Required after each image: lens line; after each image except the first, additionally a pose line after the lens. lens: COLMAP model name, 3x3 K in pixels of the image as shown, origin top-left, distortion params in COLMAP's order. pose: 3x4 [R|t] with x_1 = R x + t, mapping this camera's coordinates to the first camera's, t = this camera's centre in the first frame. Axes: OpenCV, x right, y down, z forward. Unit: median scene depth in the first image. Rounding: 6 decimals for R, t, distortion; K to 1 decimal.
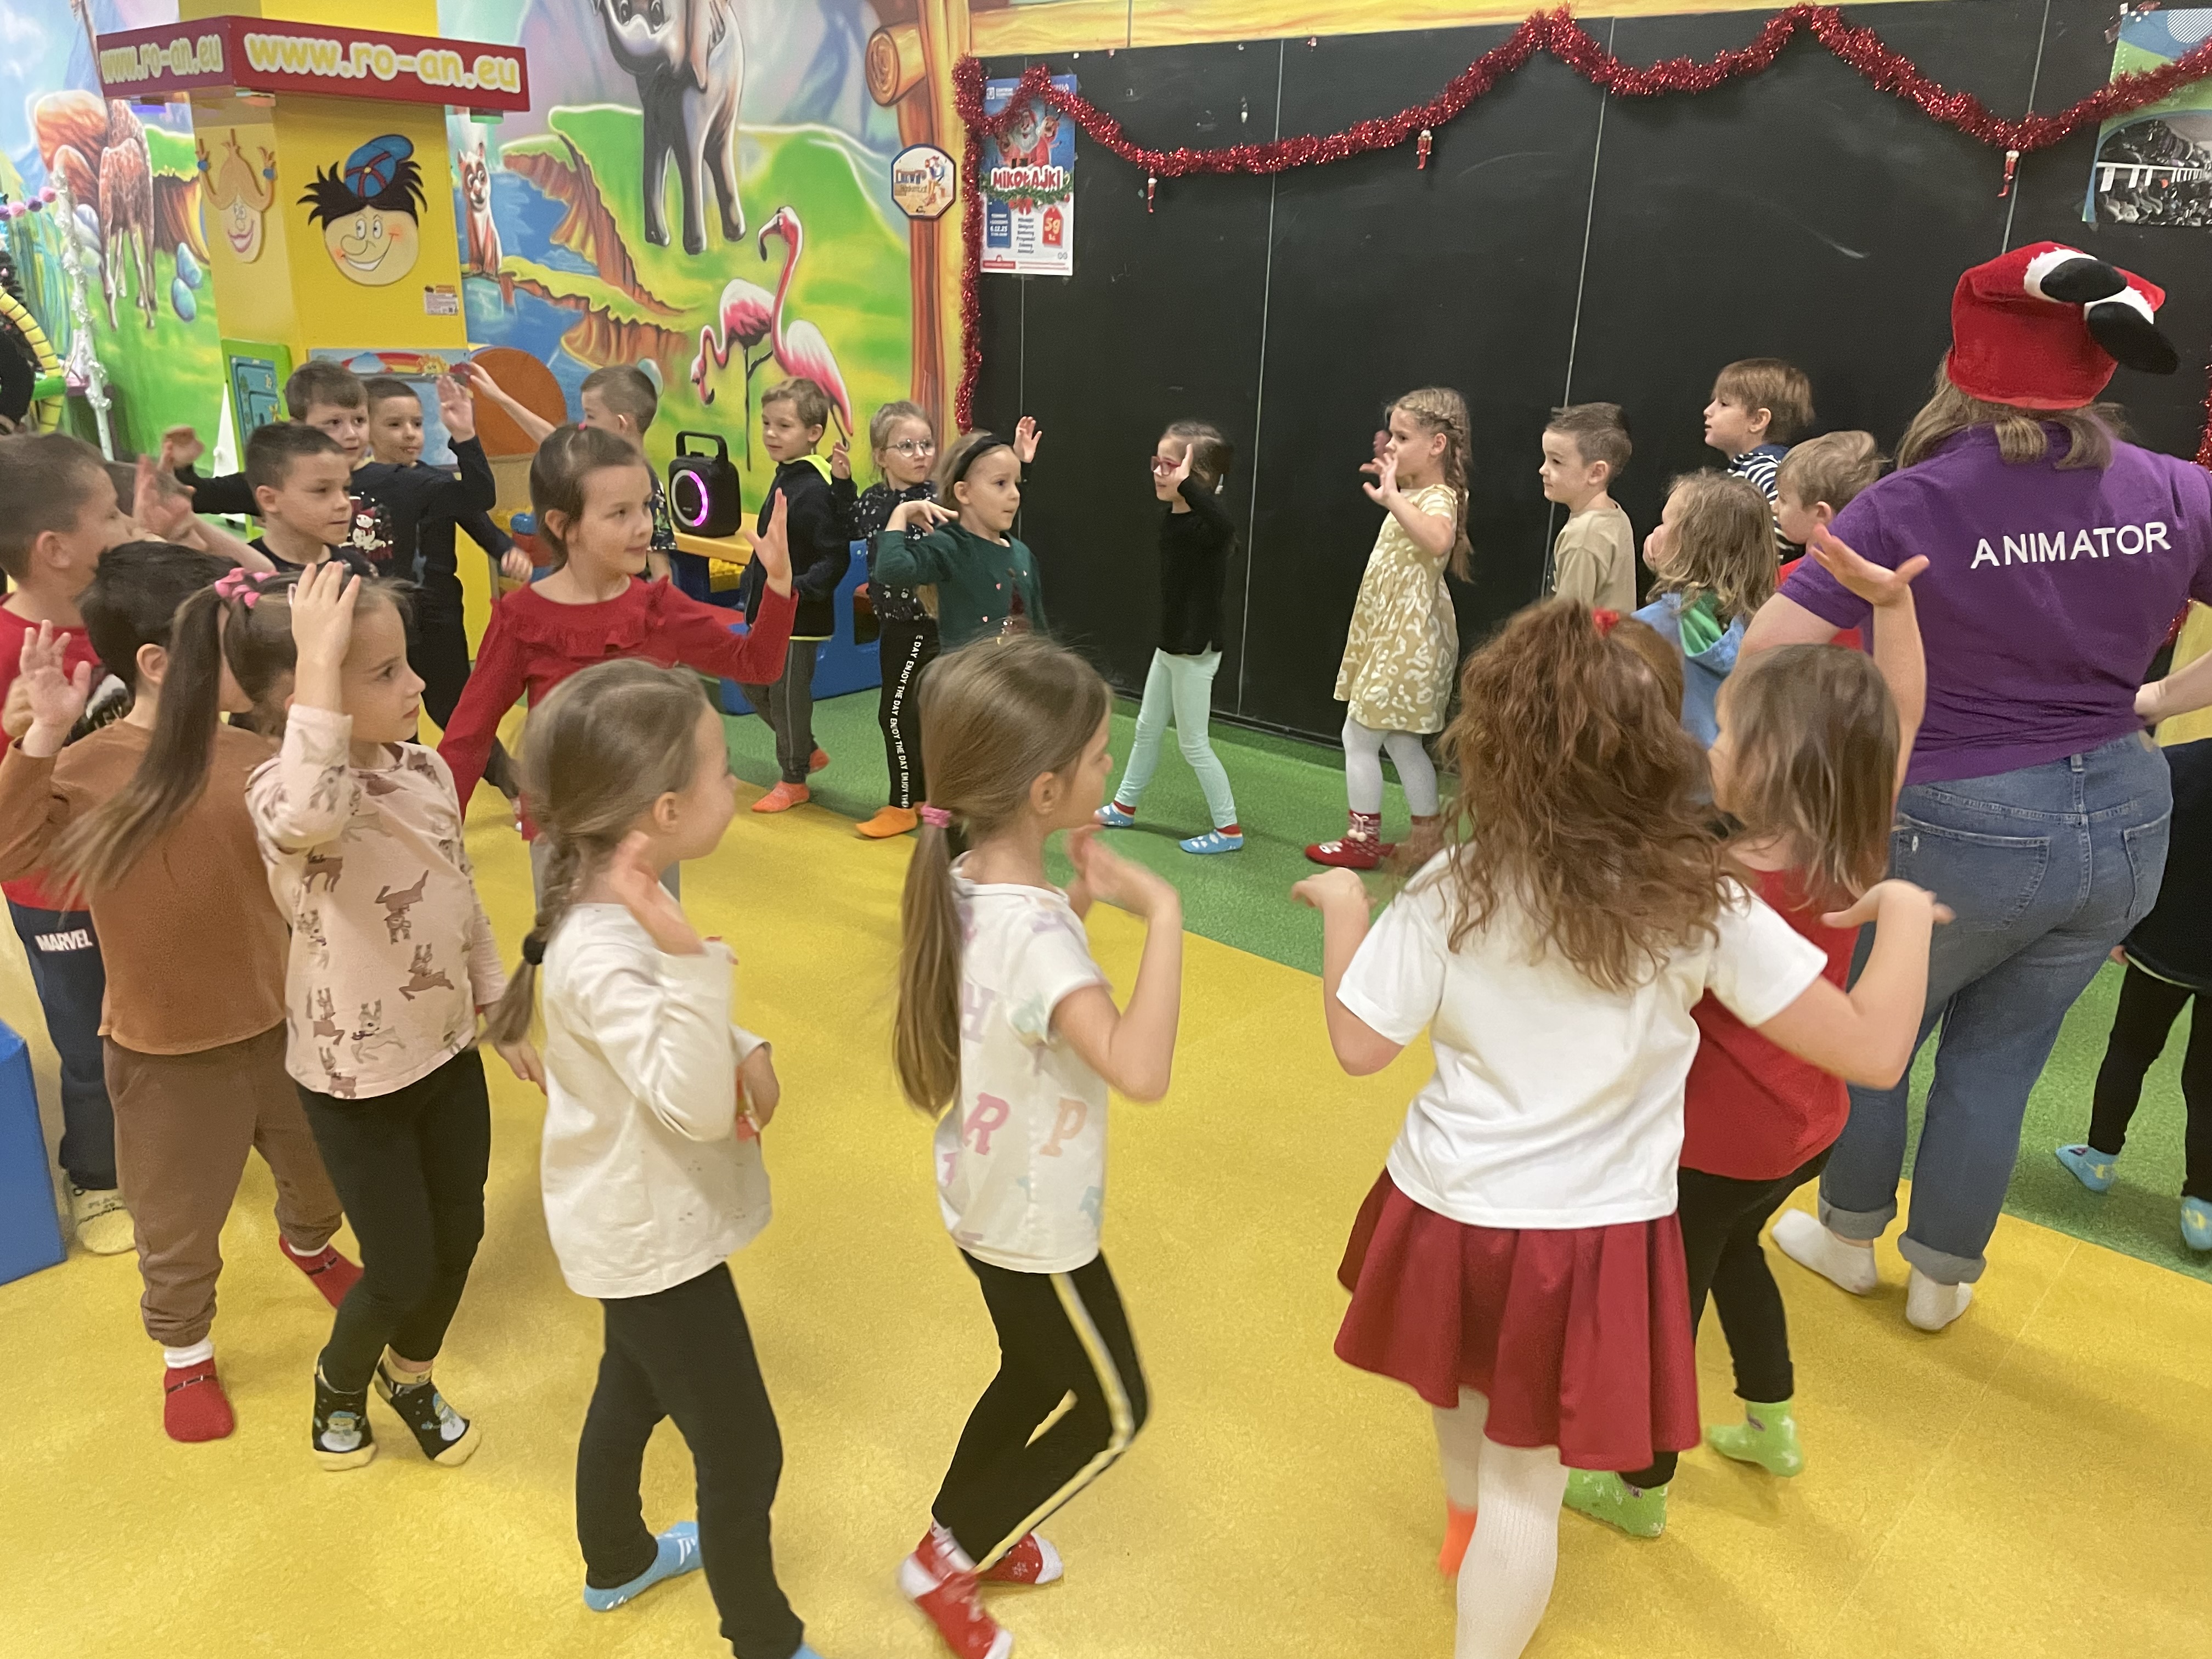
lens RADIAL K [[1686.7, 0, 1098.2], [0, 1686.7, 833.3], [0, 0, 1]] dist [0.081784, -0.120108]
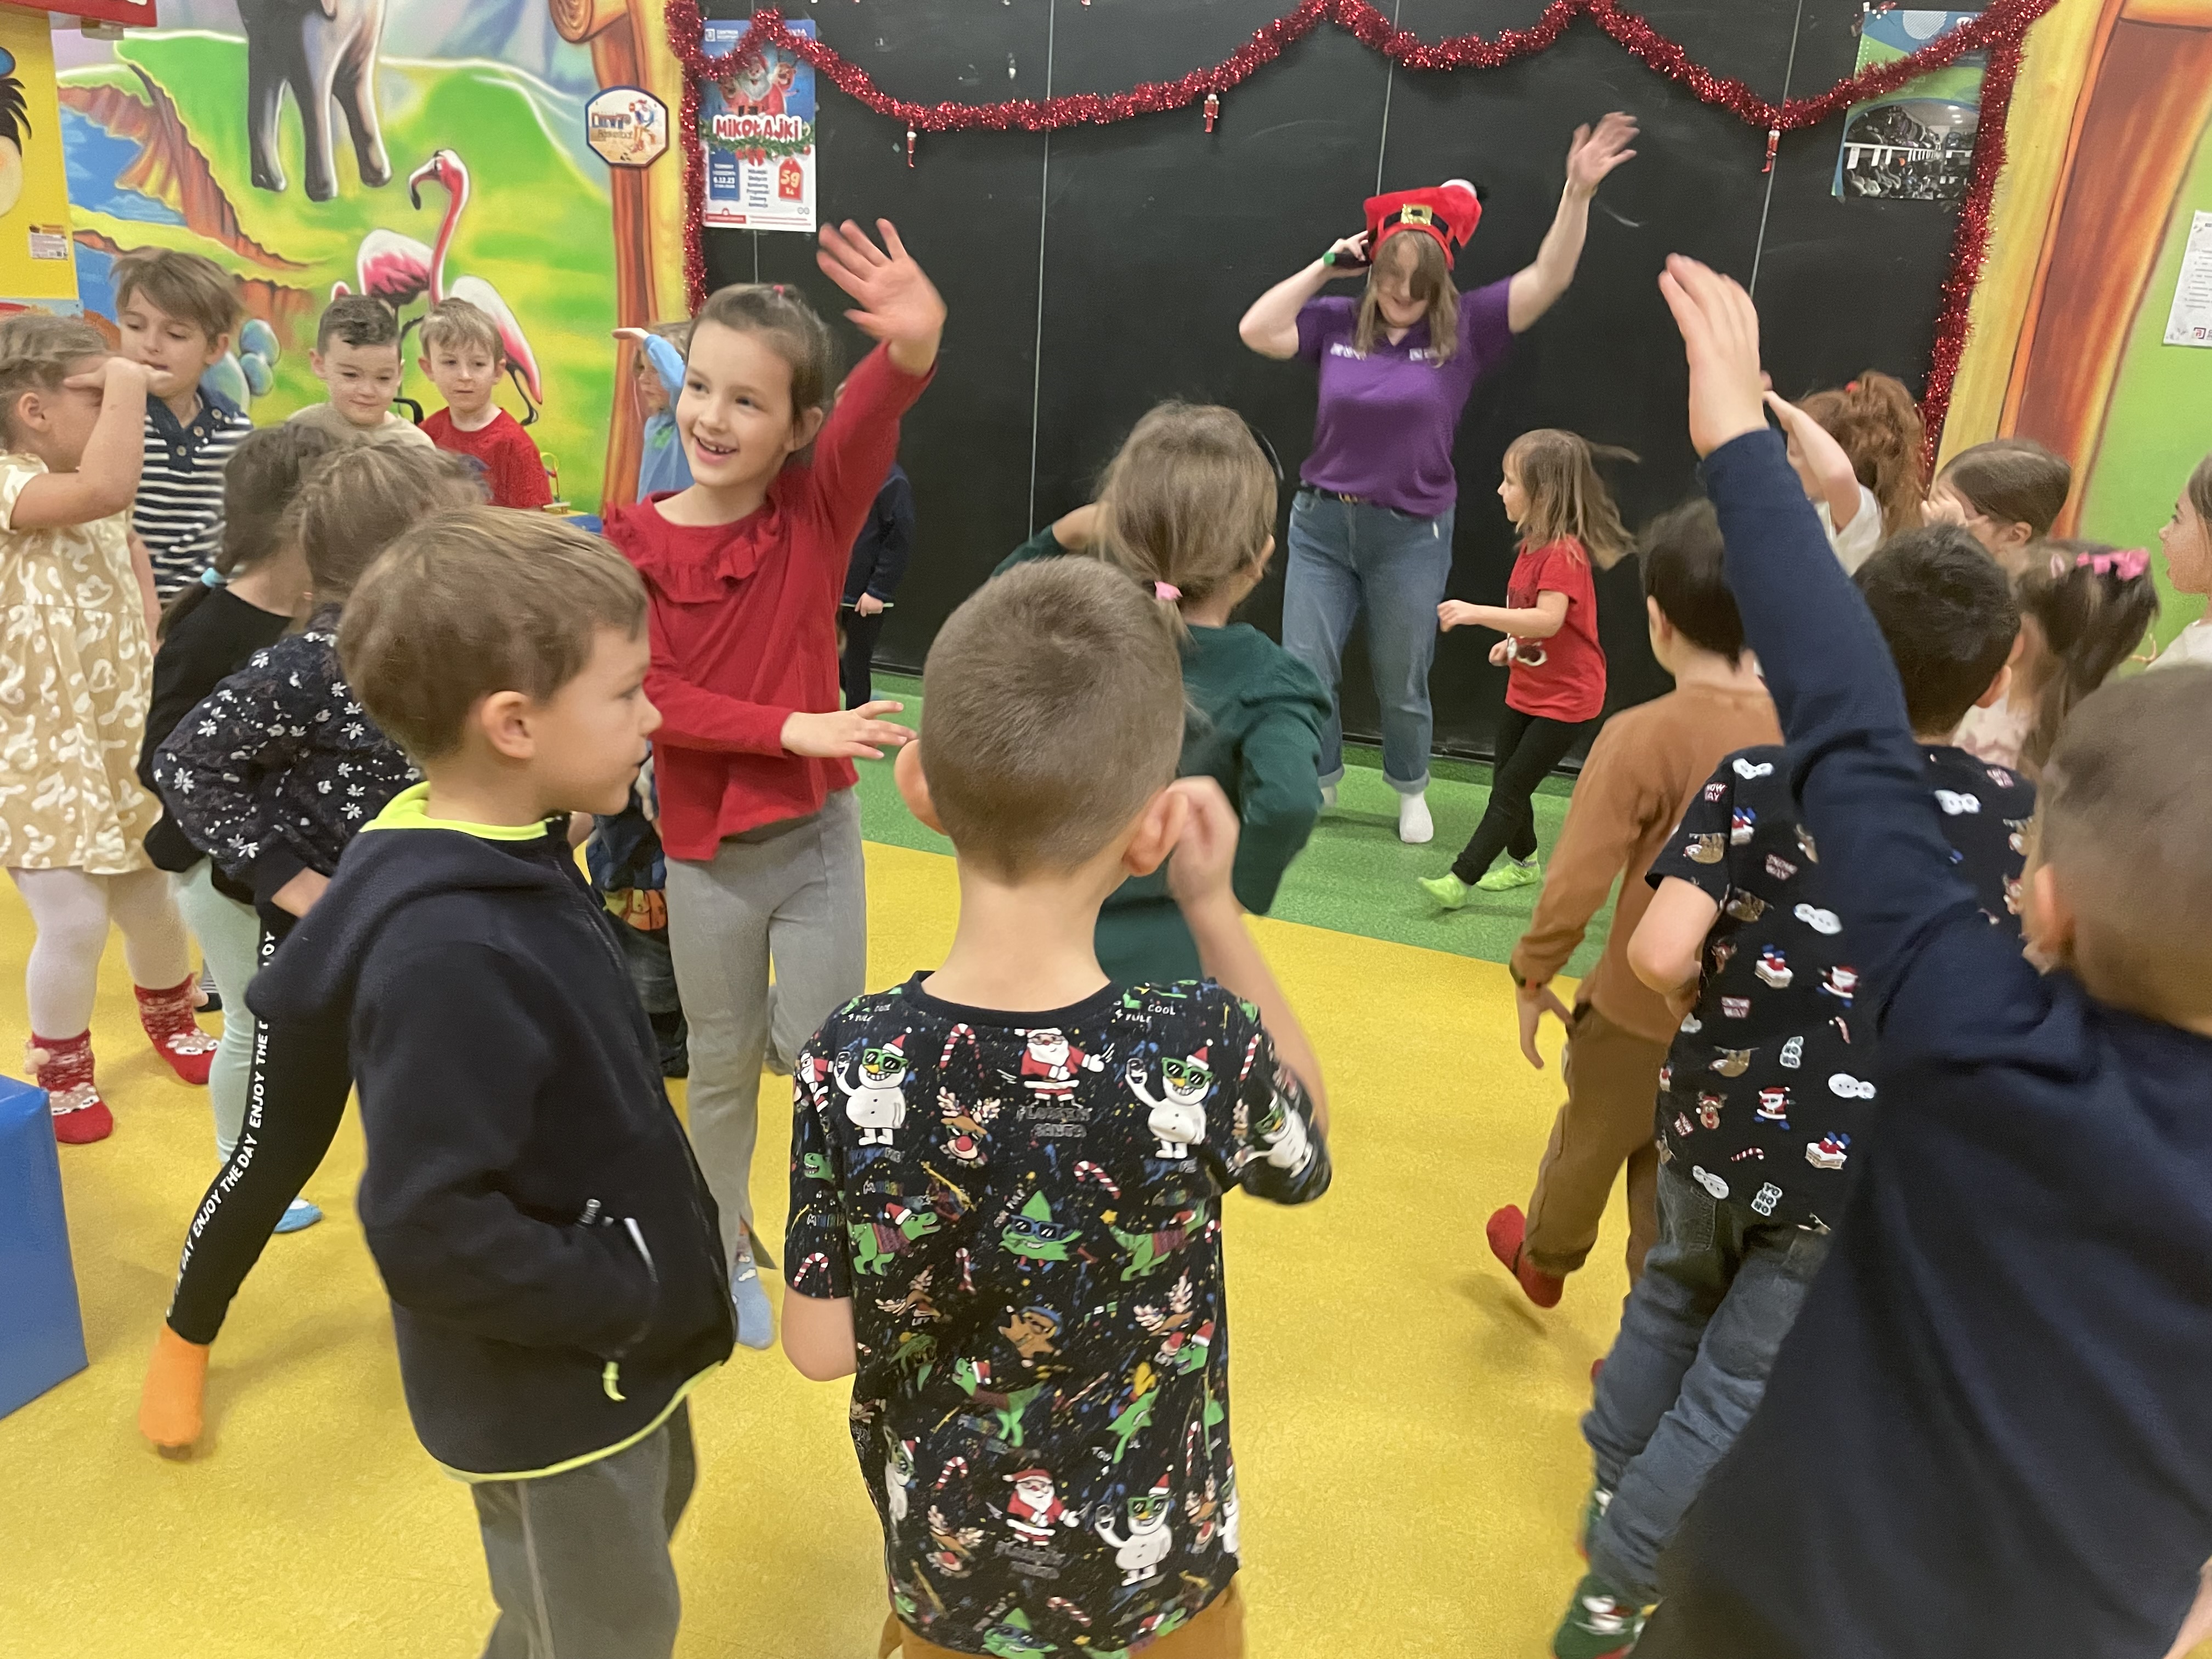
lens RADIAL K [[1686.7, 0, 1120.1], [0, 1686.7, 844.7], [0, 0, 1]] dist [0.081784, -0.120108]
pose [[0.947681, -0.077587, 0.309647, -0.167197], [0.077392, 0.996917, 0.012934, 0.015712], [-0.309696, 0.011707, 0.950763, 0.037500]]
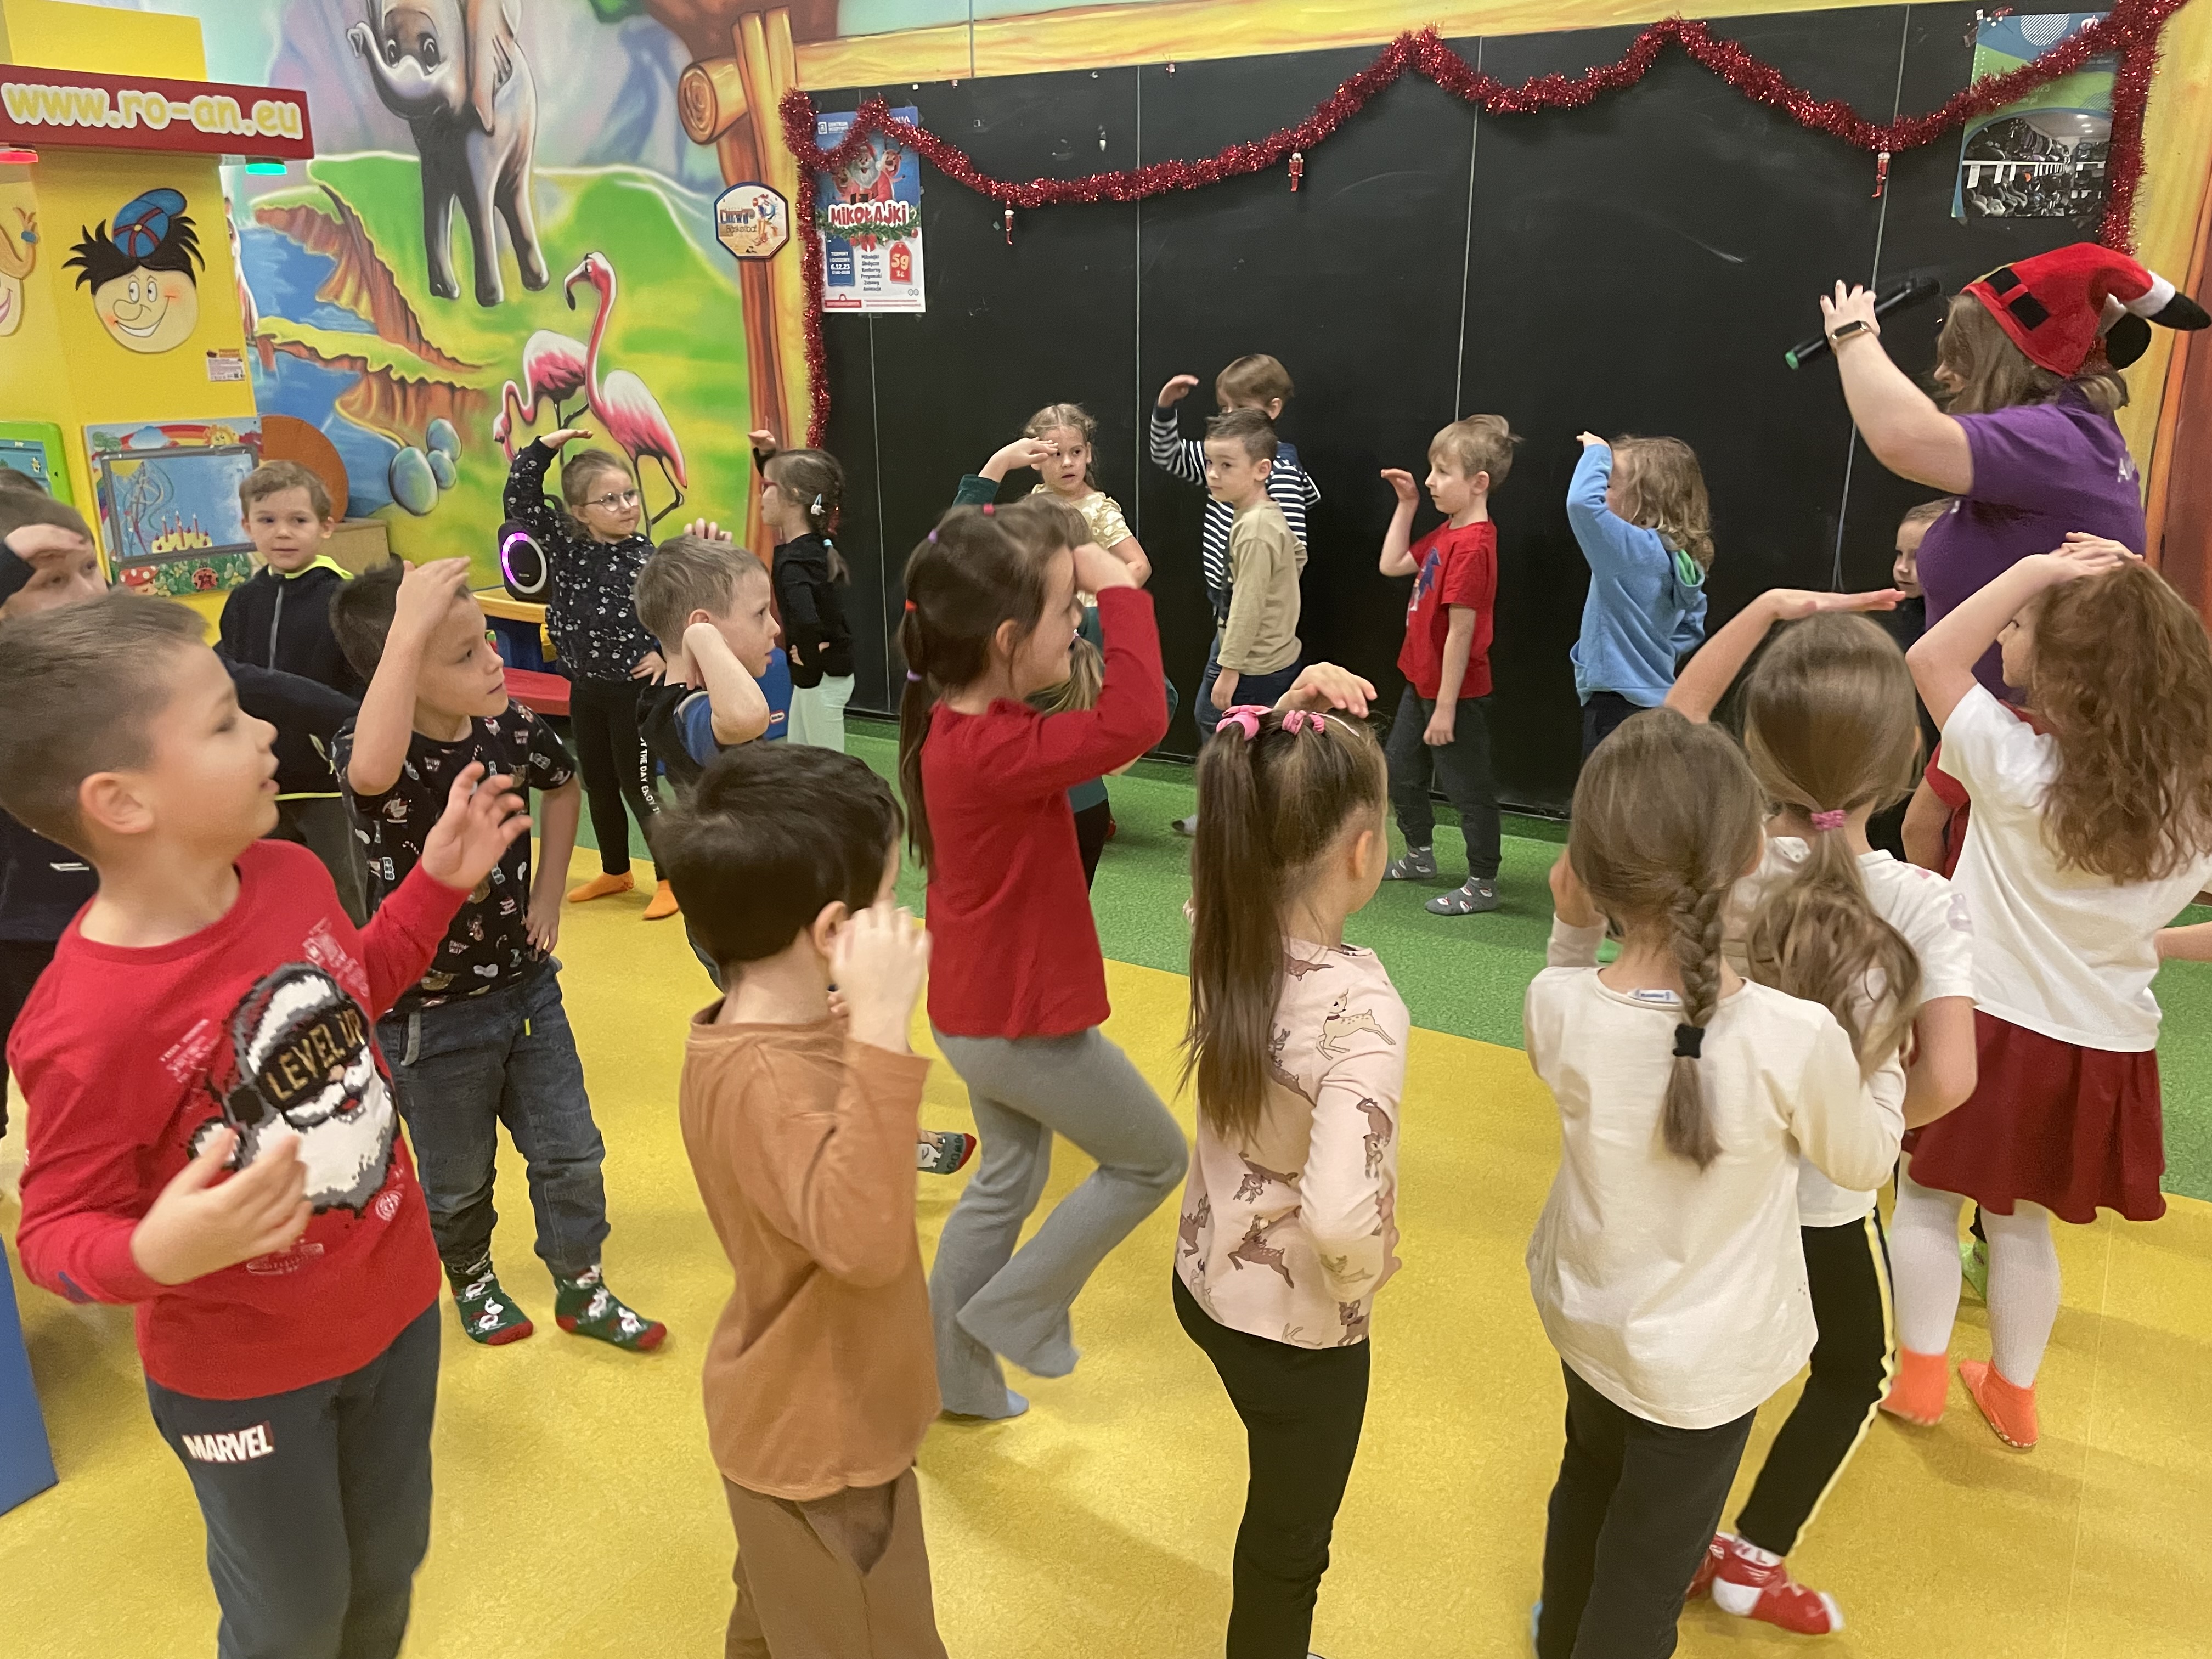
lens RADIAL K [[1686.7, 0, 1110.0], [0, 1686.7, 845.5], [0, 0, 1]] dist [0.081784, -0.120108]
pose [[0.983529, -0.087908, 0.157935, -0.087078], [0.090395, 0.995869, -0.008620, -0.005080], [-0.156525, 0.022755, 0.987412, 0.026733]]
